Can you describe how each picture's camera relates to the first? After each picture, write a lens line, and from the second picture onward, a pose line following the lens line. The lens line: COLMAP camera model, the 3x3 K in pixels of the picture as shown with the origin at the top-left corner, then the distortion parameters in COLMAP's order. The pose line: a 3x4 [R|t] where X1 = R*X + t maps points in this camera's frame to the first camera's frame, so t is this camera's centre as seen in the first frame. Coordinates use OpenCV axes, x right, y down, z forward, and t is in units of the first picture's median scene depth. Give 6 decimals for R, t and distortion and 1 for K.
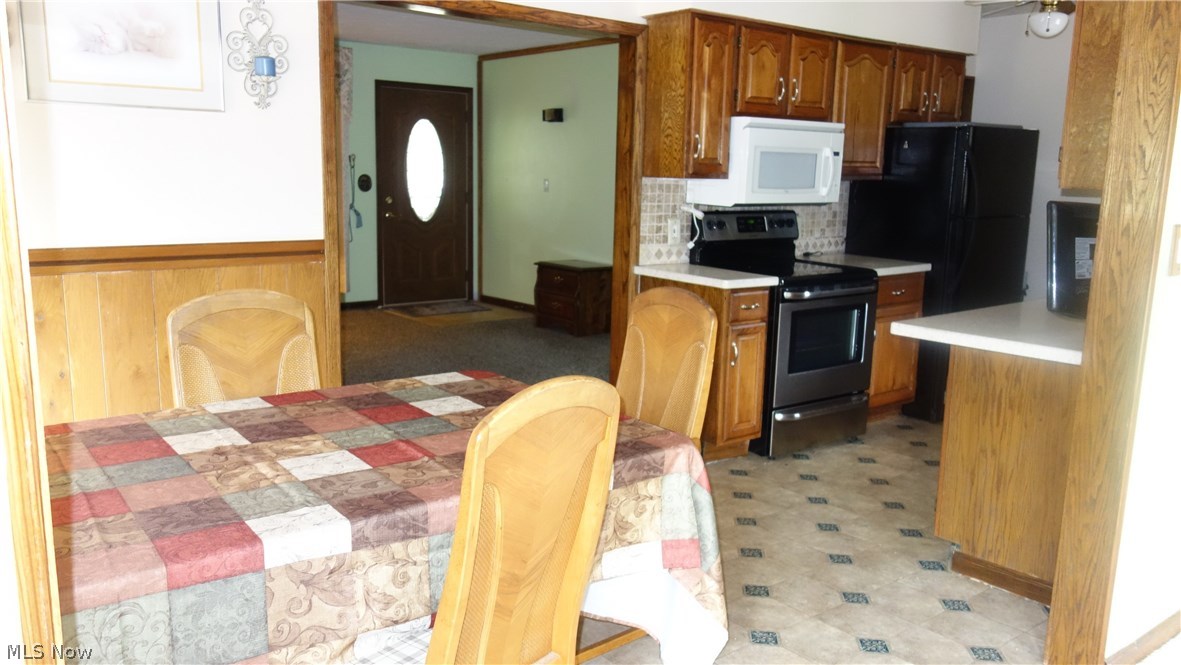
lens RADIAL K [[931.9, 0, 593.4], [0, 931.9, 337.1], [0, 0, 1]] dist [0.008438, 0.001051]
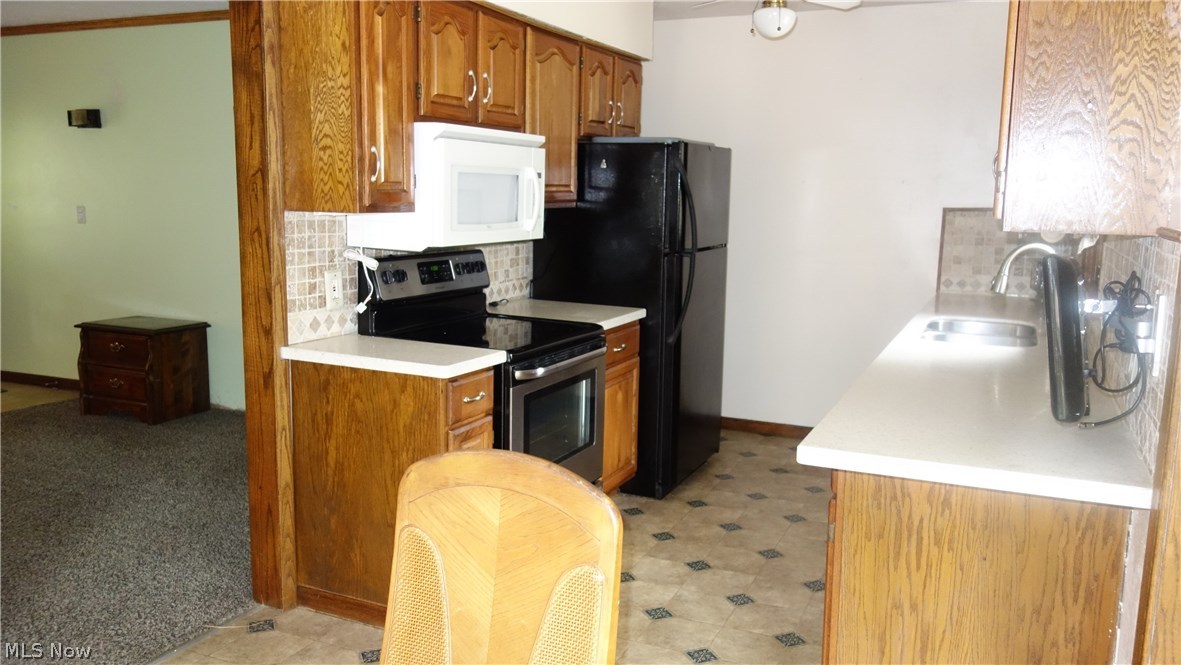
lens RADIAL K [[931.9, 0, 593.4], [0, 931.9, 337.1], [0, 0, 1]] dist [0.008438, 0.001051]
pose [[0.890203, -0.077077, 0.448996, -0.053185], [0.084551, 0.996413, 0.003416, -0.066053], [-0.447649, 0.034922, 0.893527, 0.315825]]
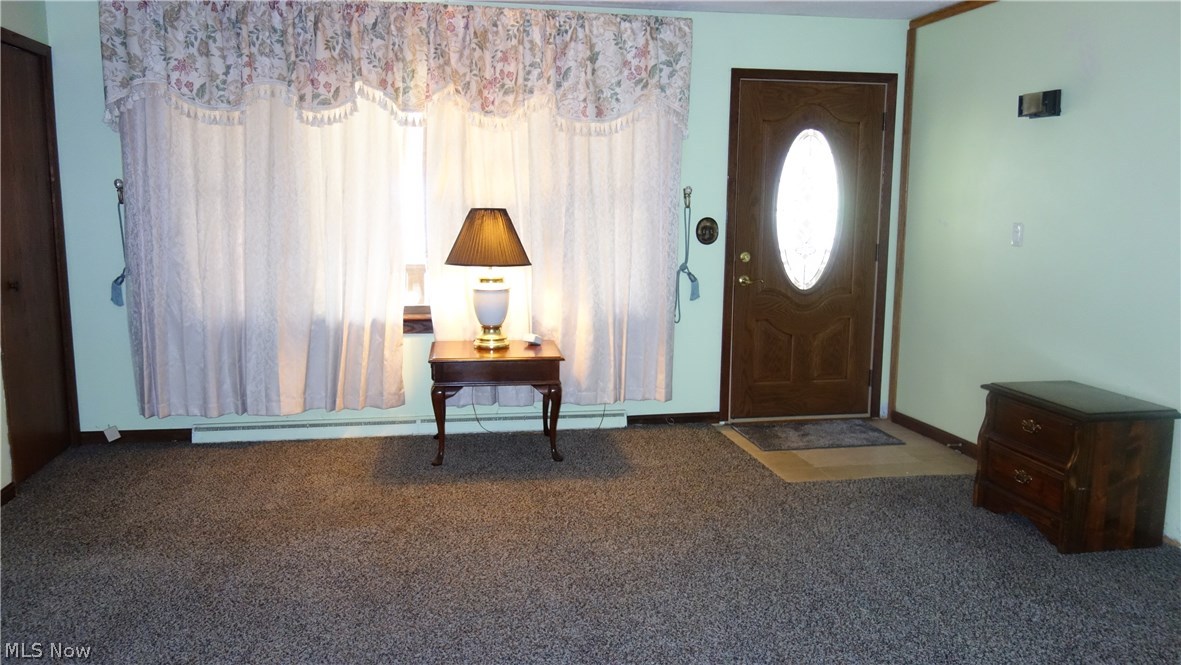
lens RADIAL K [[931.9, 0, 593.4], [0, 931.9, 337.1], [0, 0, 1]] dist [0.008438, 0.001051]
pose [[0.882626, 0.052703, -0.467112, -0.021025], [-0.070194, 0.997331, -0.020108, -0.134173], [0.464806, 0.050536, 0.883969, 0.728219]]
